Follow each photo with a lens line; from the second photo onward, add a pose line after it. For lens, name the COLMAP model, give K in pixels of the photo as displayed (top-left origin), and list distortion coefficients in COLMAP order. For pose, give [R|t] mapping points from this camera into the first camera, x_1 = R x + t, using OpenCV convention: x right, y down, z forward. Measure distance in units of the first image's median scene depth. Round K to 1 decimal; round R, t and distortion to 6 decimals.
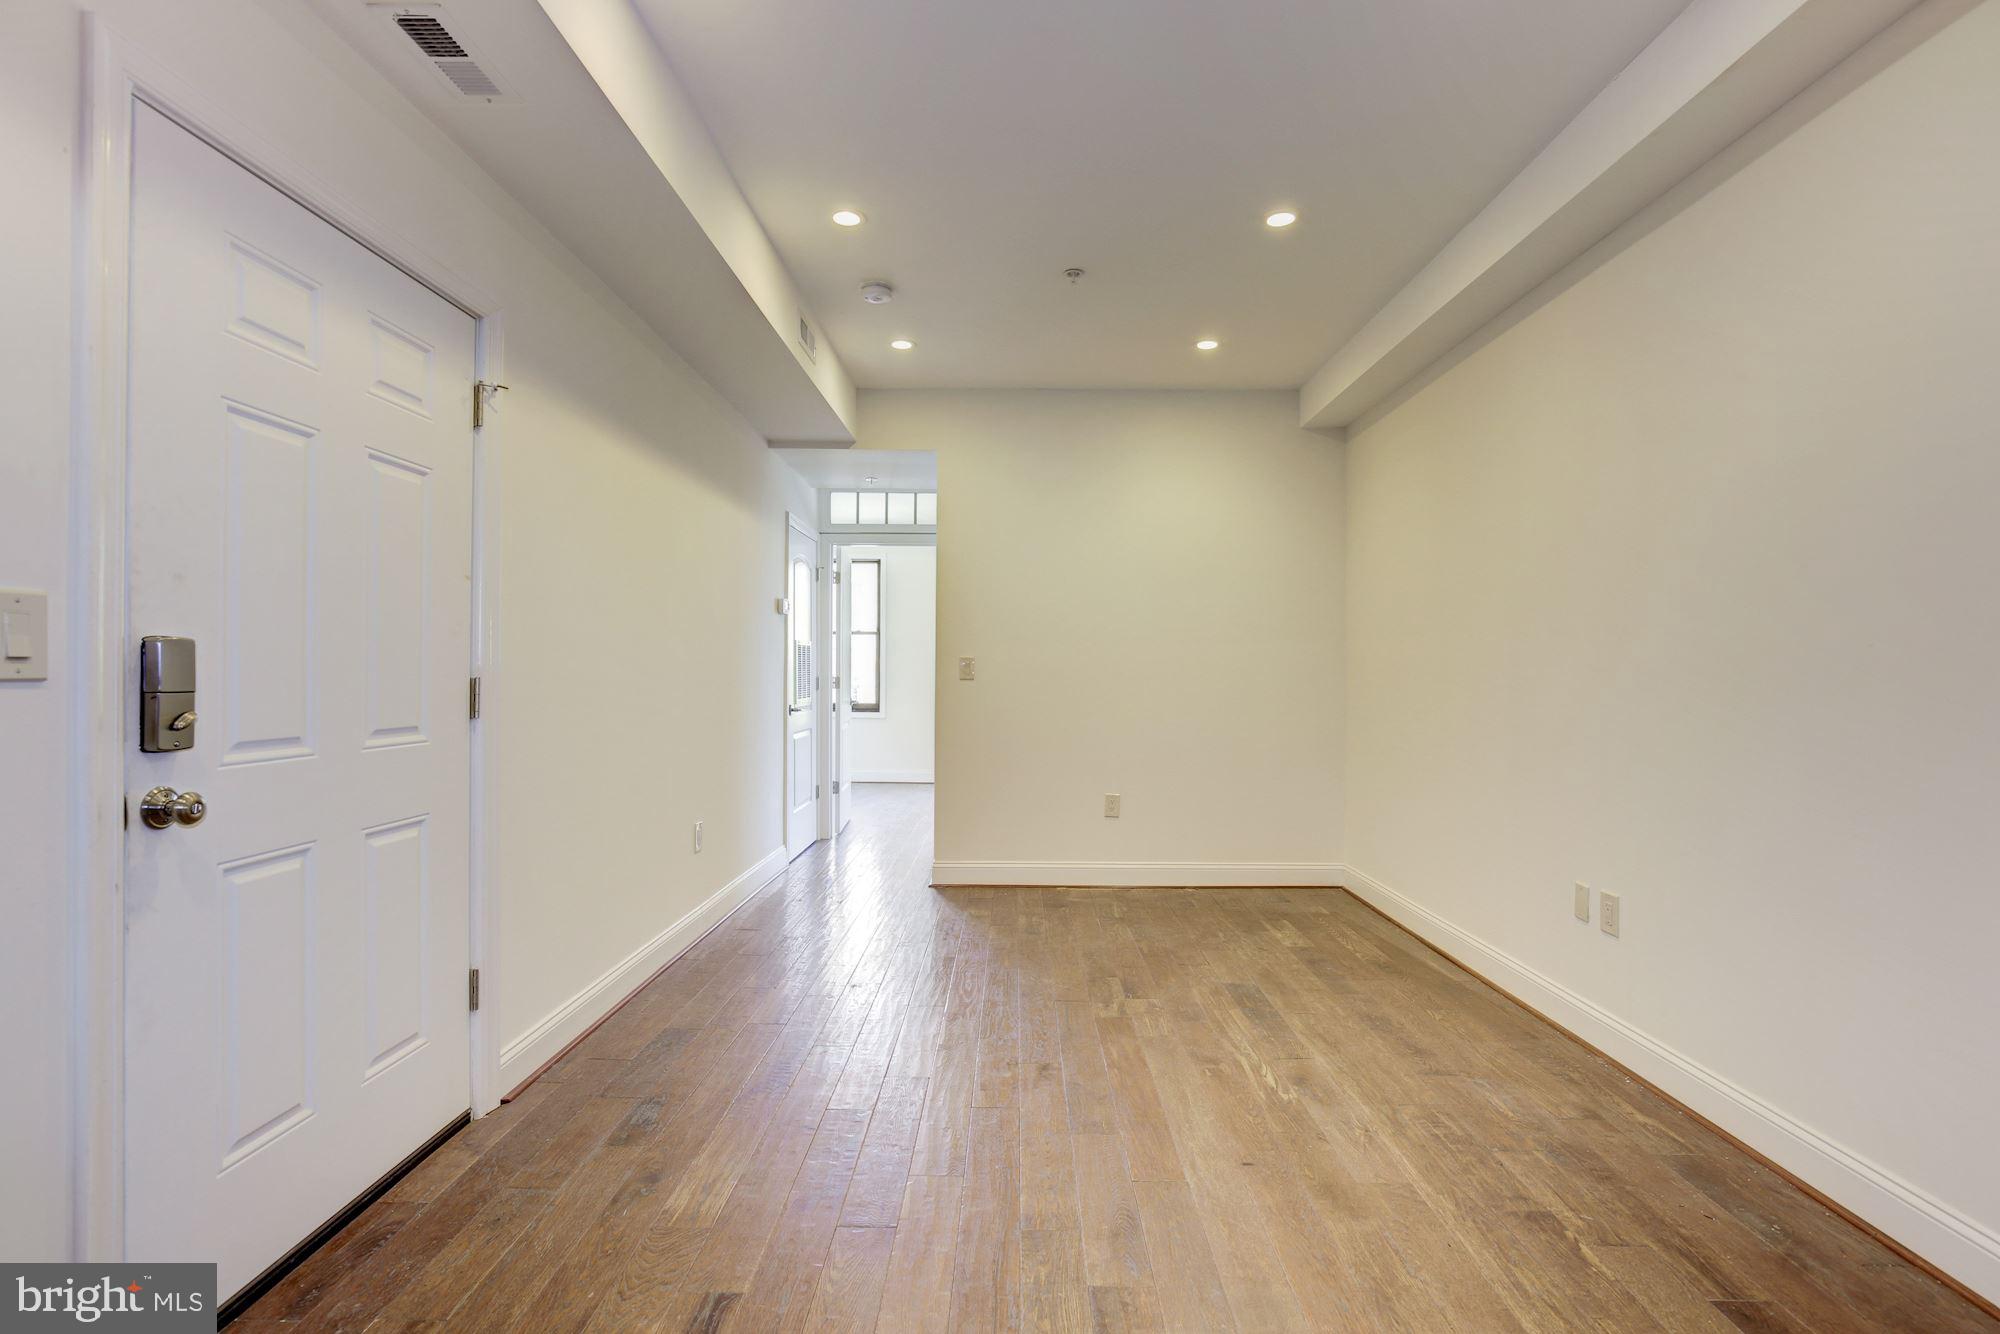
lens RADIAL K [[923.5, 0, 992.4], [0, 923.5, 669.2], [0, 0, 1]] dist [-0.015541, 0.002832]
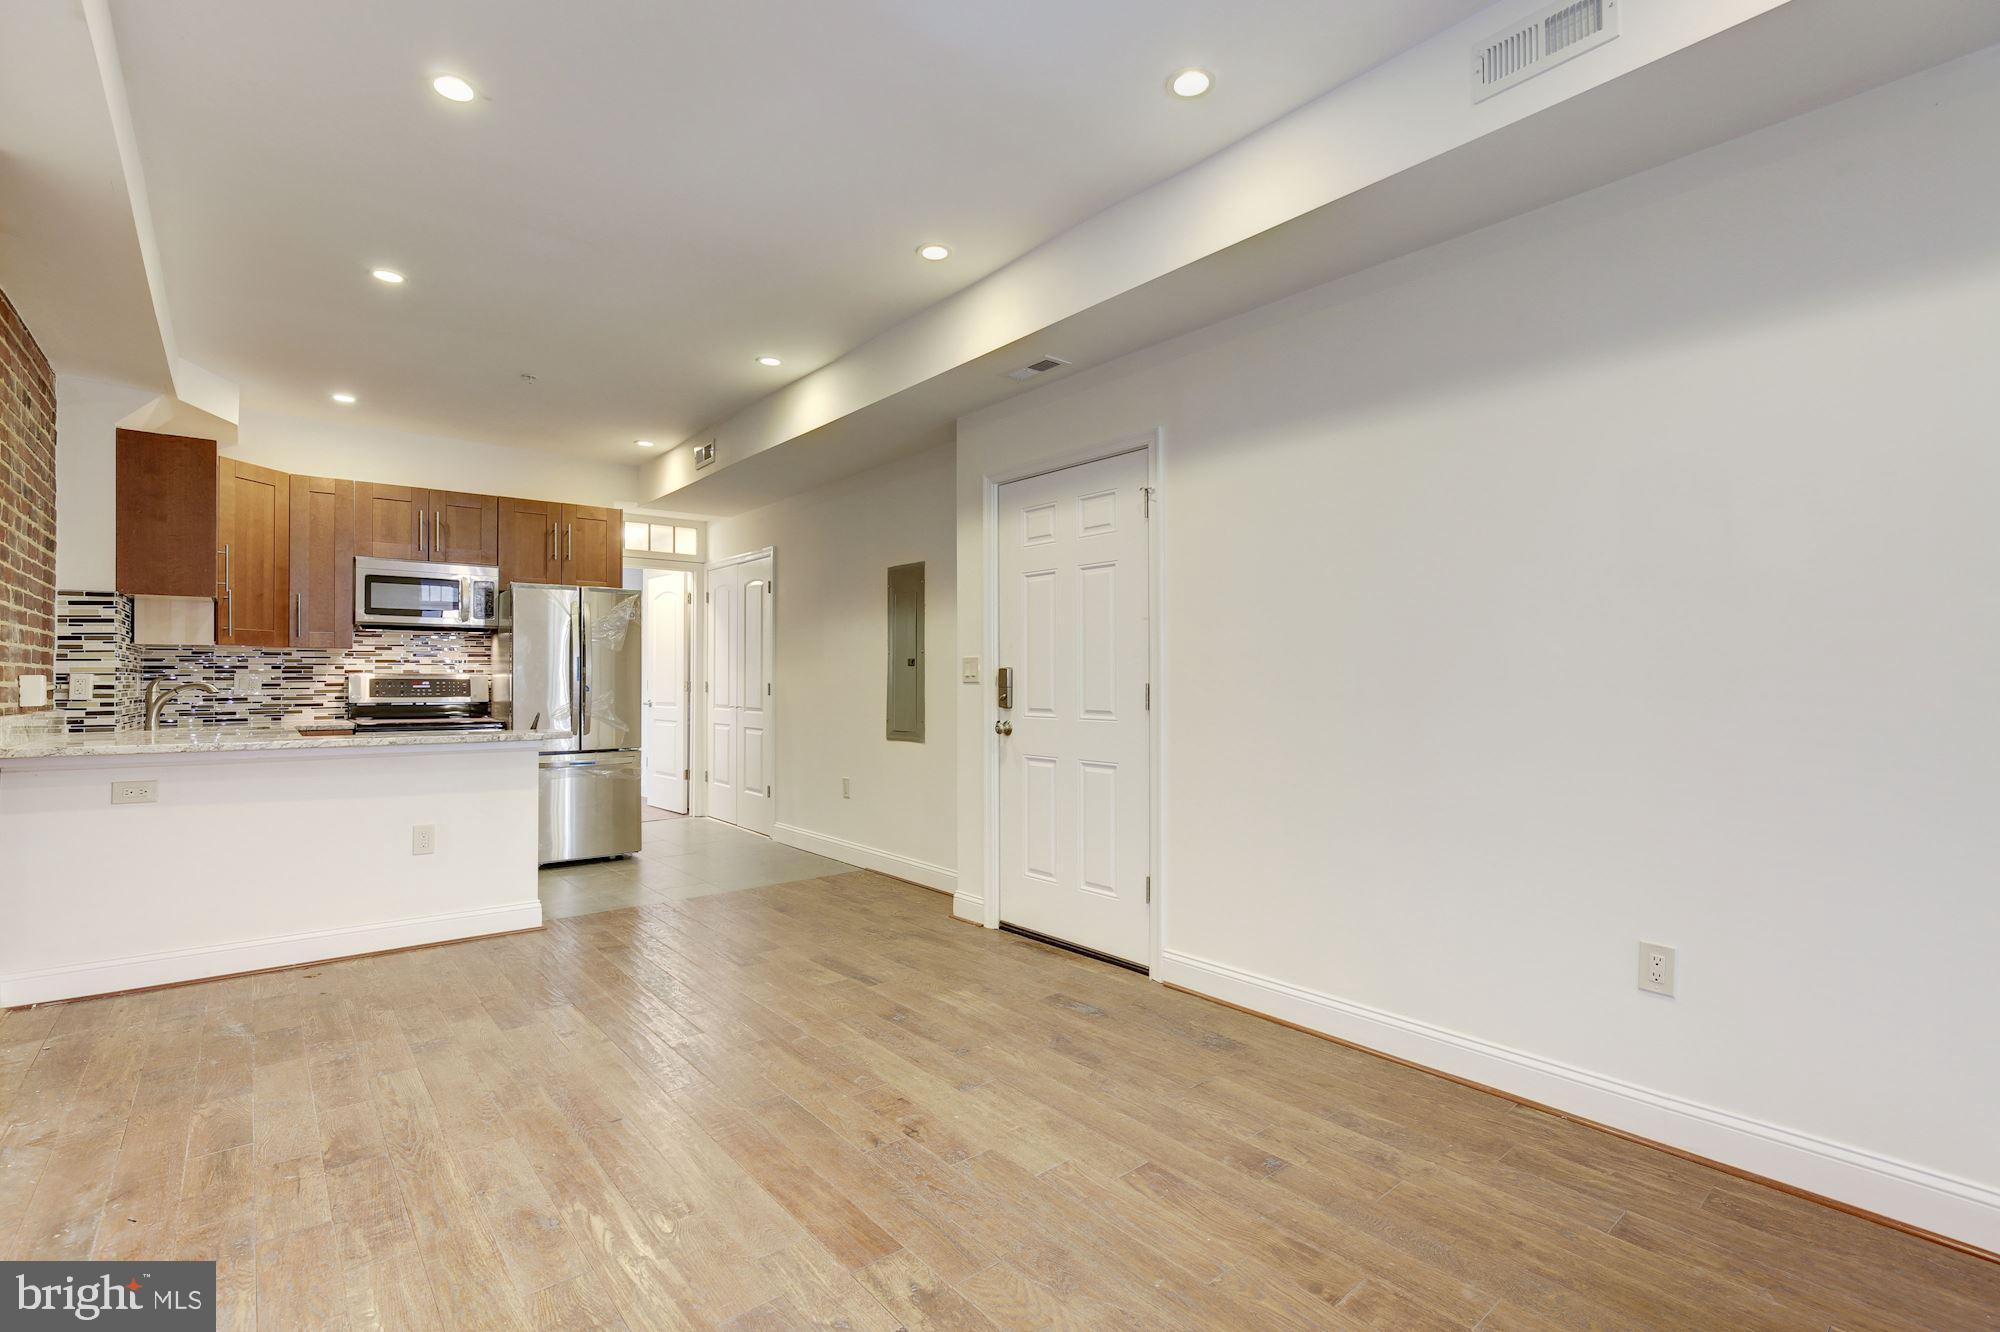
lens RADIAL K [[923.5, 0, 1016.5], [0, 923.5, 666.2], [0, 0, 1]] dist [-0.015541, 0.002832]
pose [[-0.743764, -0.013733, -0.668301, 0.510221], [-0.000997, 0.999811, -0.019435, 0.008105], [0.668441, -0.013789, -0.743637, 1.647973]]
